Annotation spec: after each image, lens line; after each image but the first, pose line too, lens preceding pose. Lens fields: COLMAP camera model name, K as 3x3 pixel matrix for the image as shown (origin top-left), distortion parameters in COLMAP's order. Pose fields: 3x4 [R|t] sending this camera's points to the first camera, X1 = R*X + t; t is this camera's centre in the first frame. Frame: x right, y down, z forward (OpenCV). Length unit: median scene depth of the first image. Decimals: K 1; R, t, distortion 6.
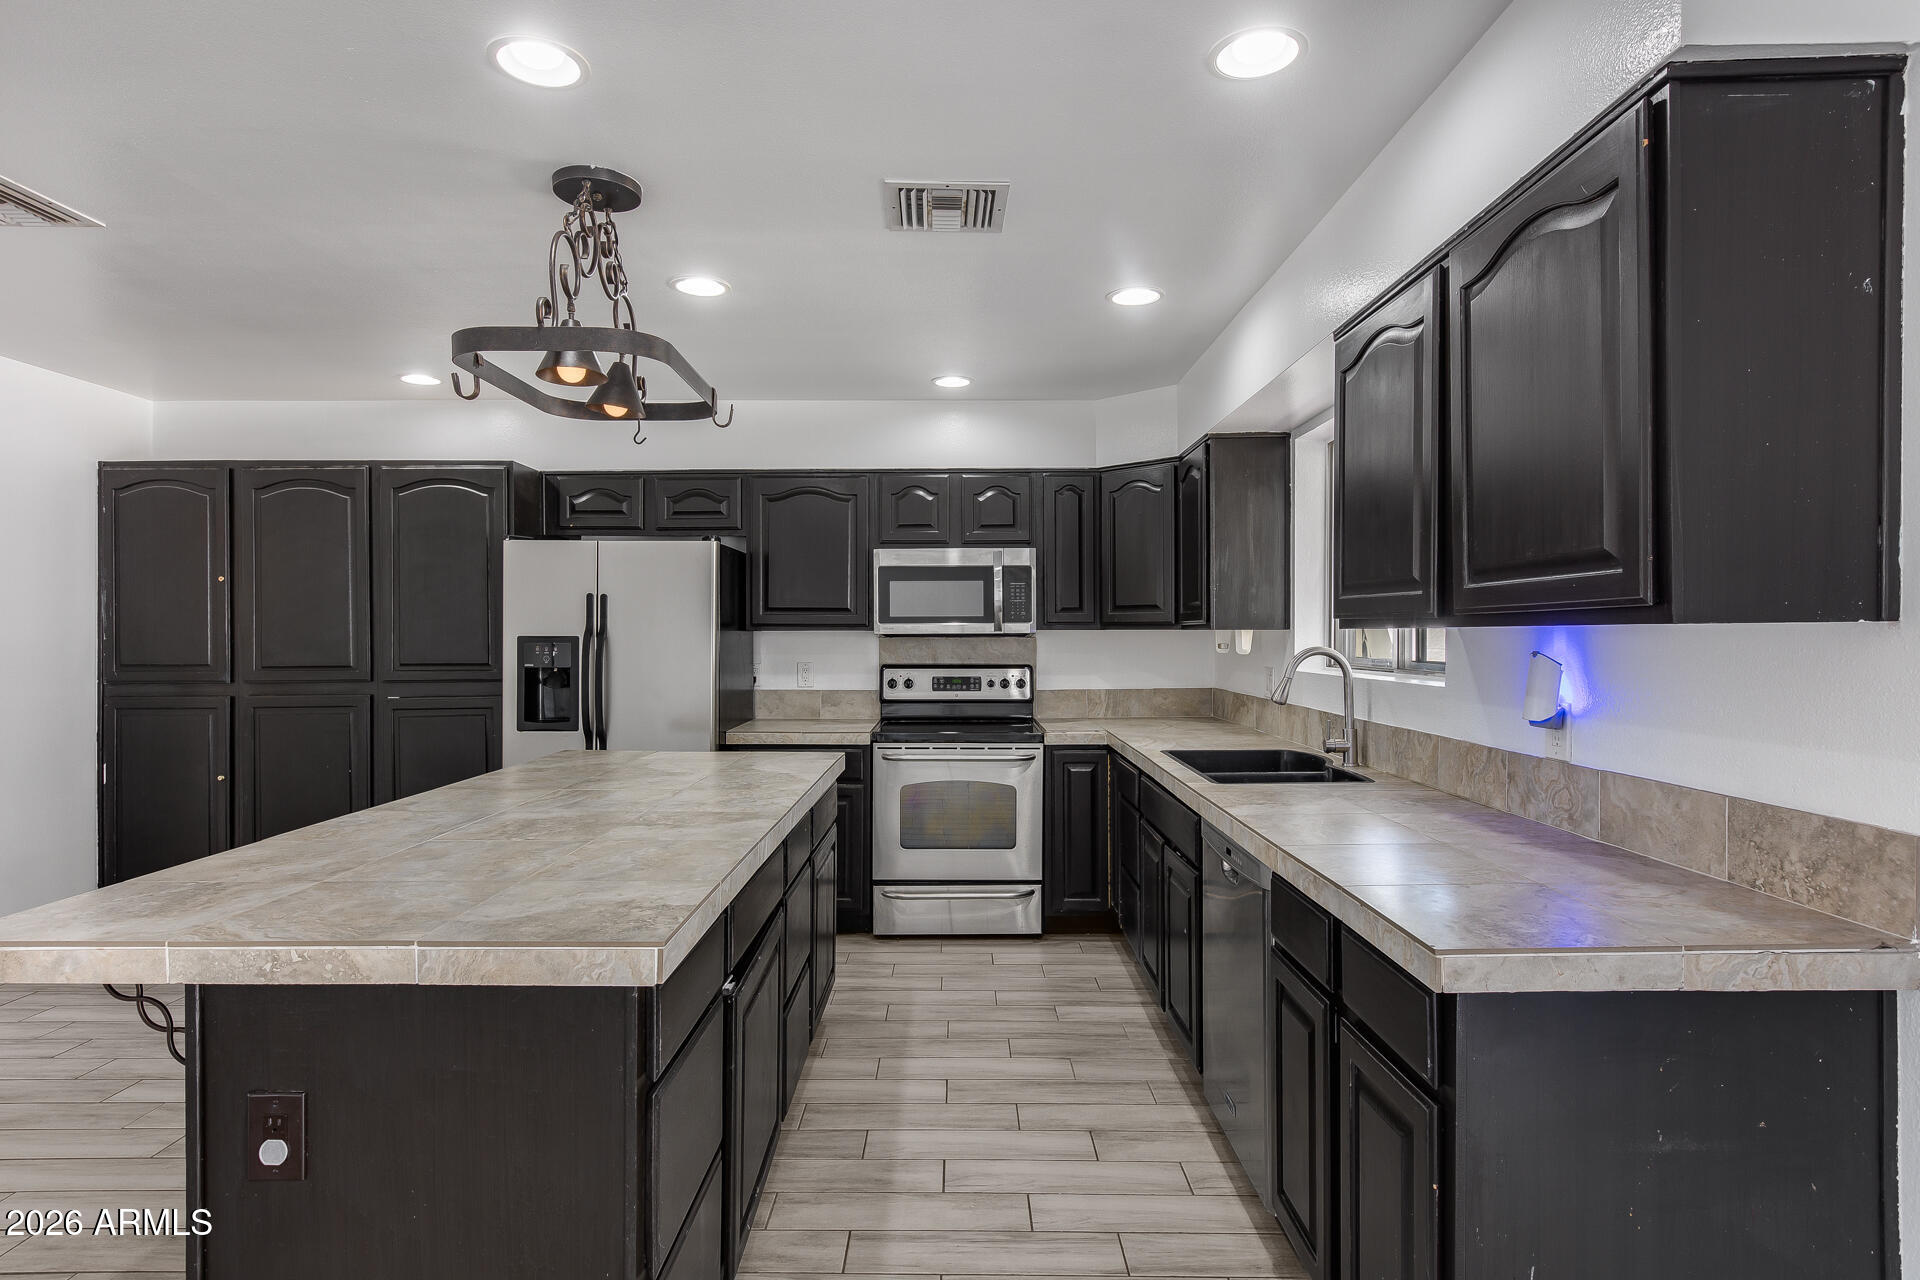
lens RADIAL K [[1010.7, 0, 955.0], [0, 1010.7, 635.3], [0, 0, 1]] dist [0.005166, 0.001215]
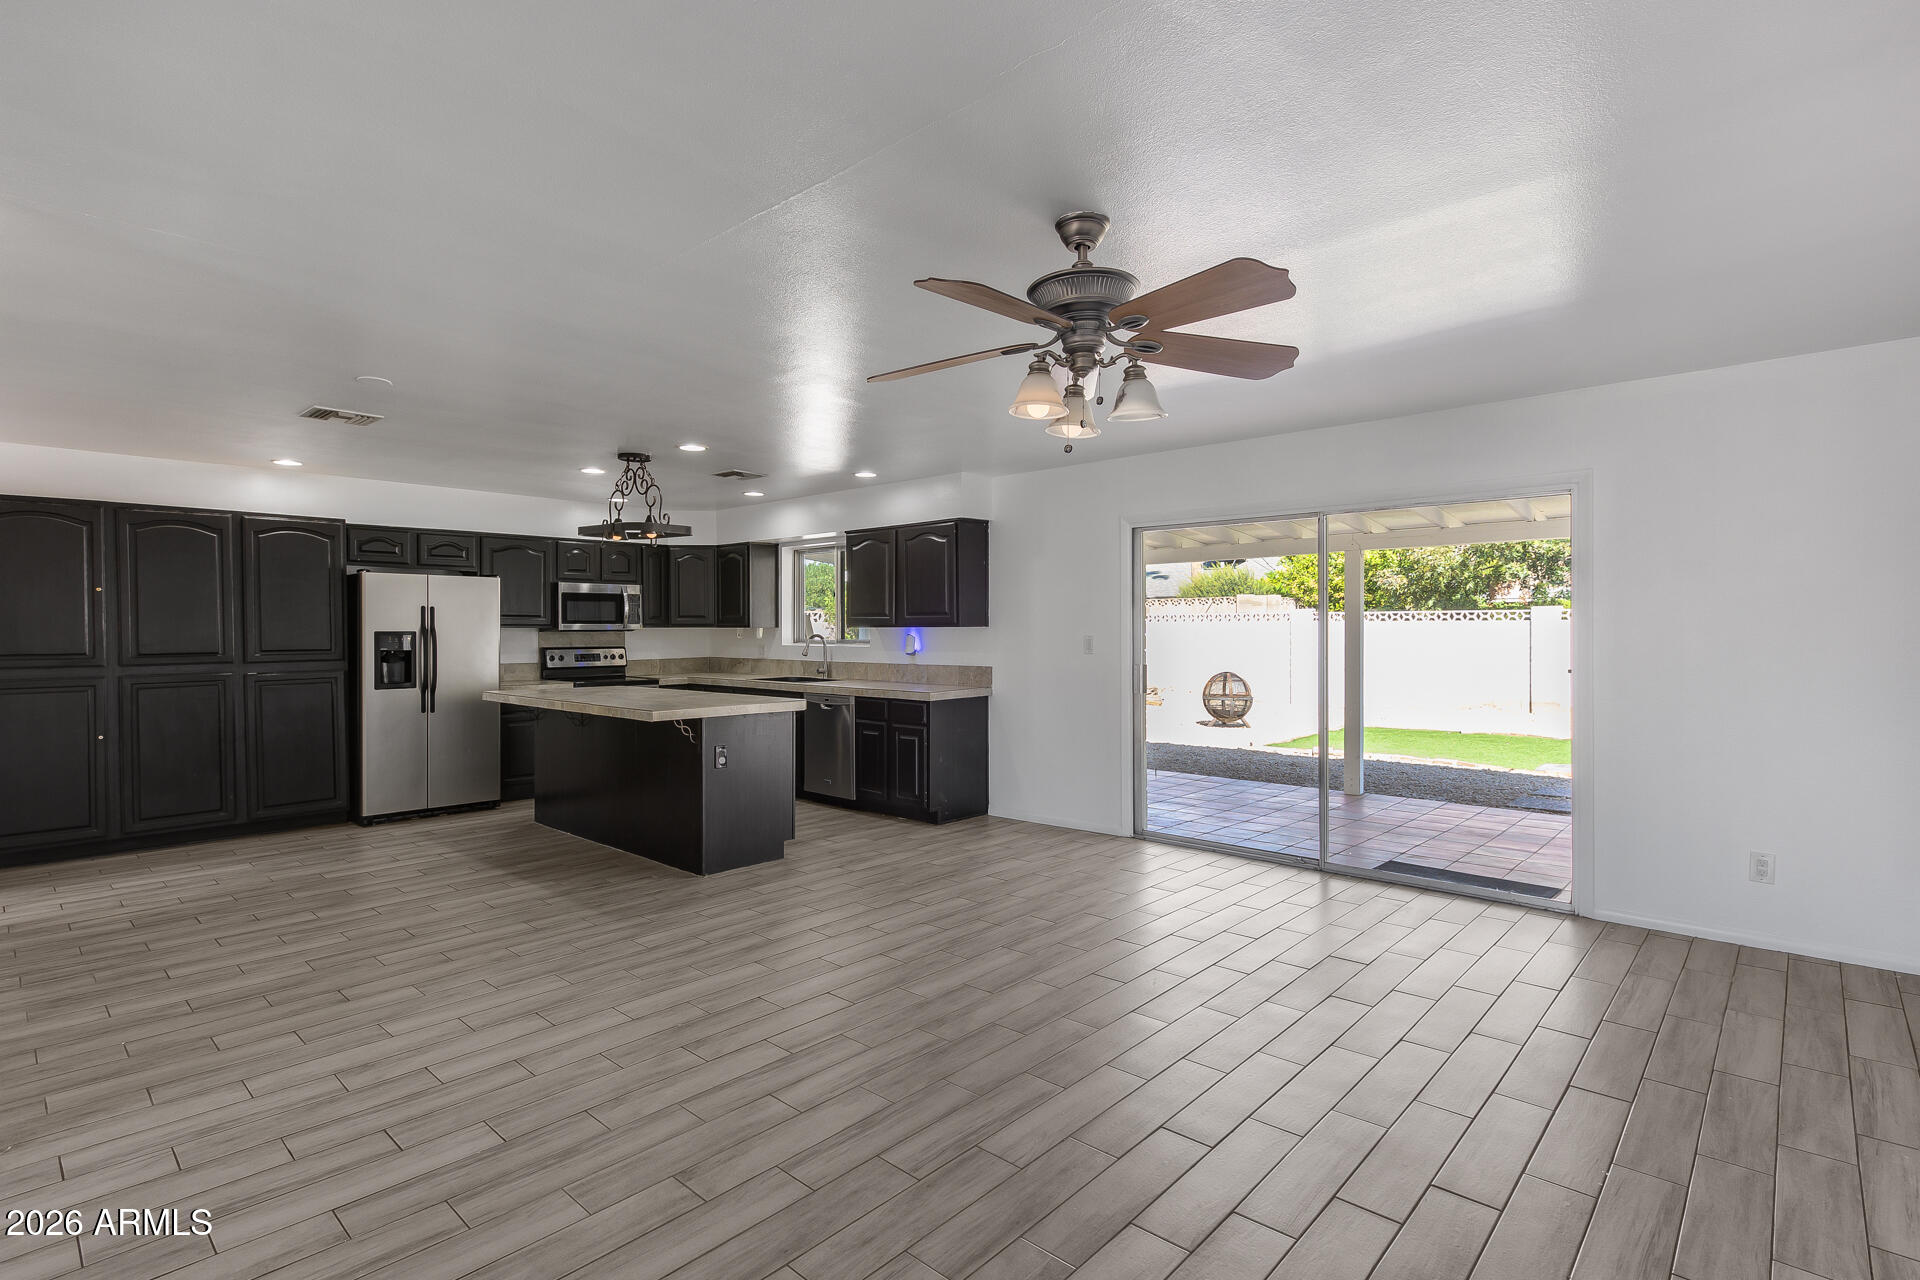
lens RADIAL K [[930.4, 0, 957.8], [0, 930.4, 634.0], [0, 0, 1]] dist [-0.011232, 0.000431]
pose [[0.678351, -0.003961, 0.734727, -0.855495], [0.002192, 0.999992, 0.003368, 0.002152], [-0.734735, -0.000674, 0.678354, -0.677615]]
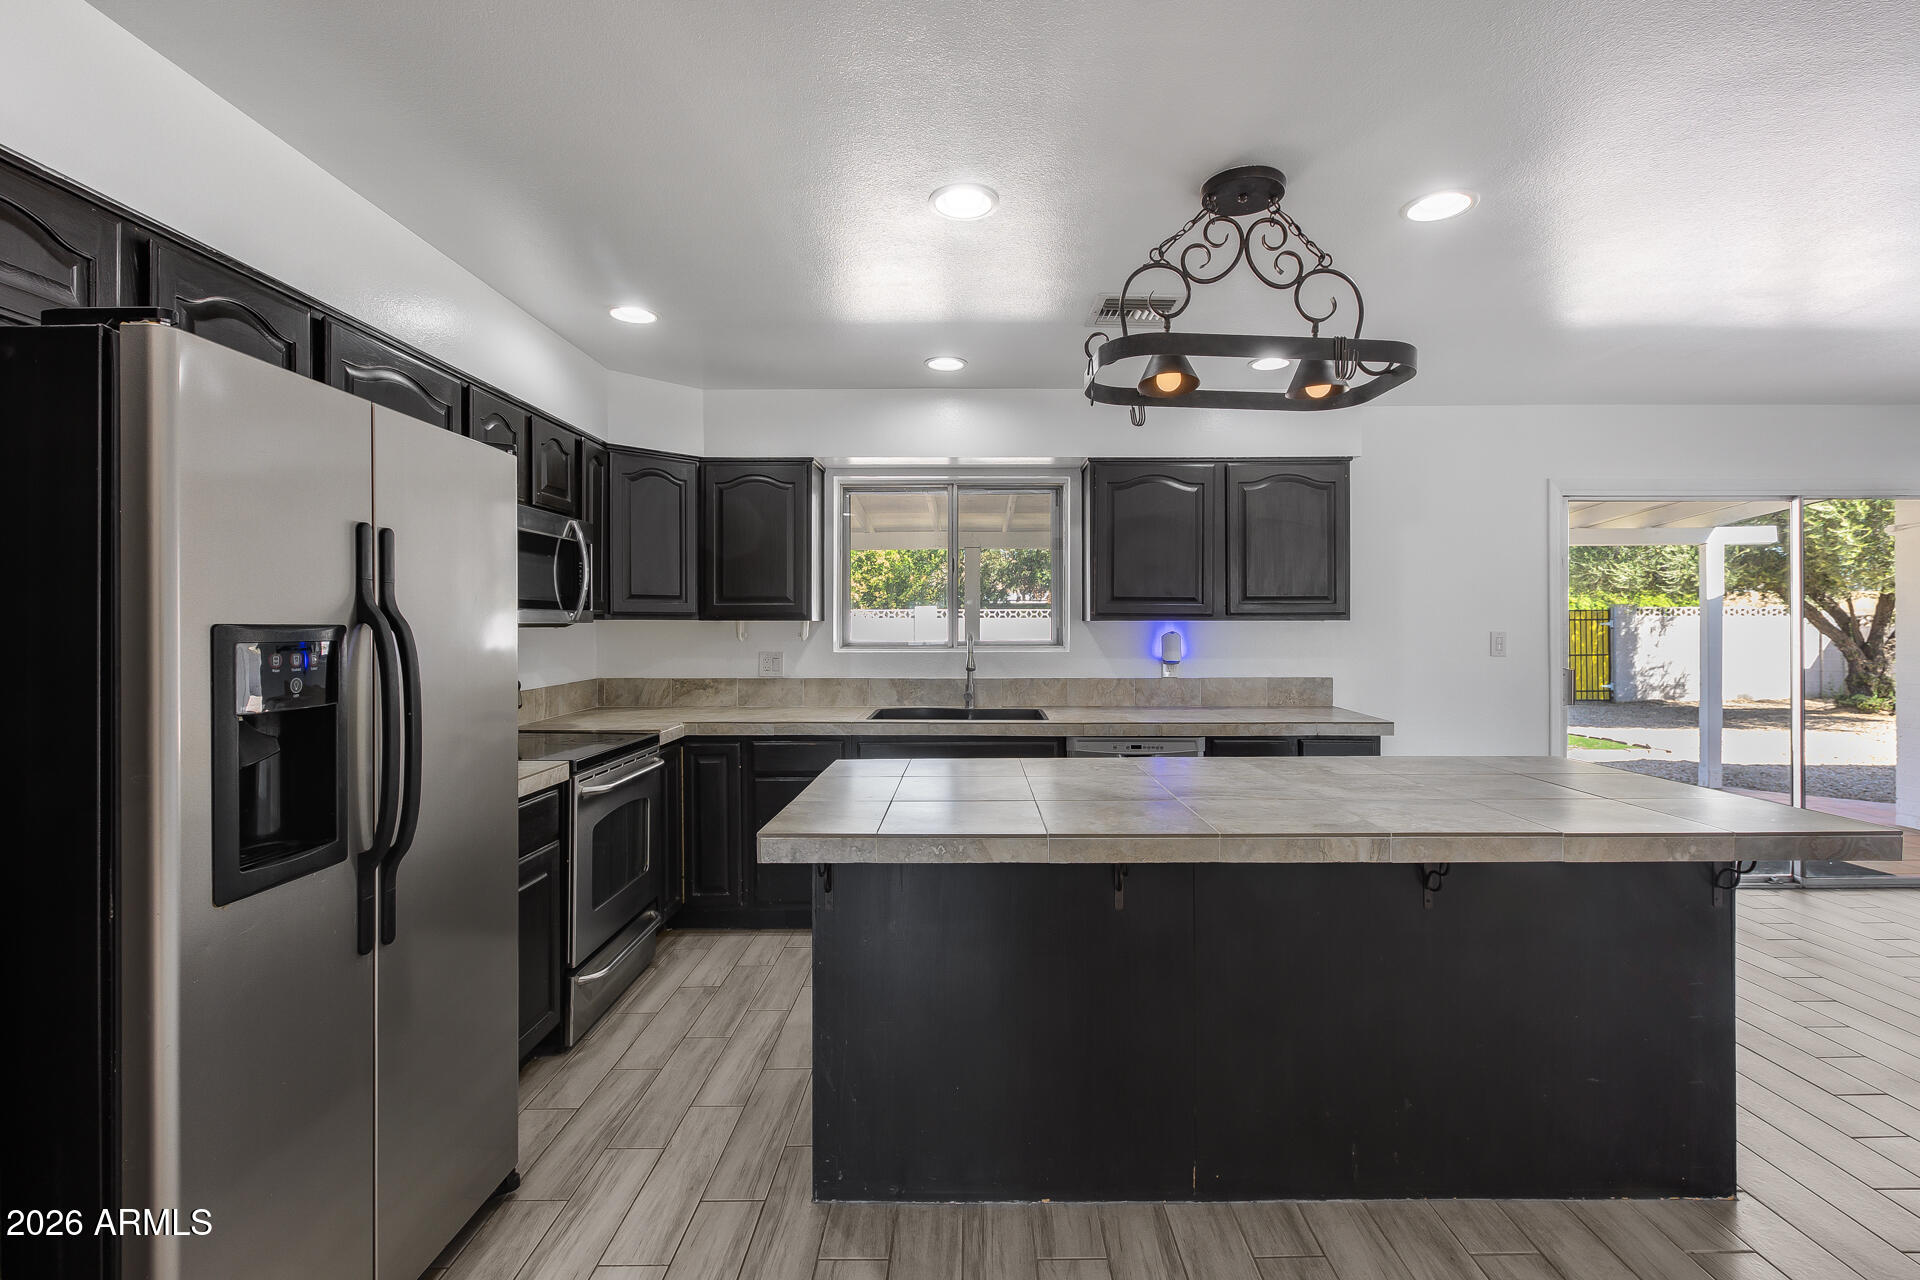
lens RADIAL K [[866.9, 0, 968.8], [0, 866.9, 626.8], [0, 0, 1]] dist [-0.002844, -0.000755]
pose [[-0.004286, 0.001251, 0.999990, -0.687415], [0.002758, 0.999995, -0.001239, 0.003018], [-0.999987, 0.002752, -0.004289, 0.720683]]
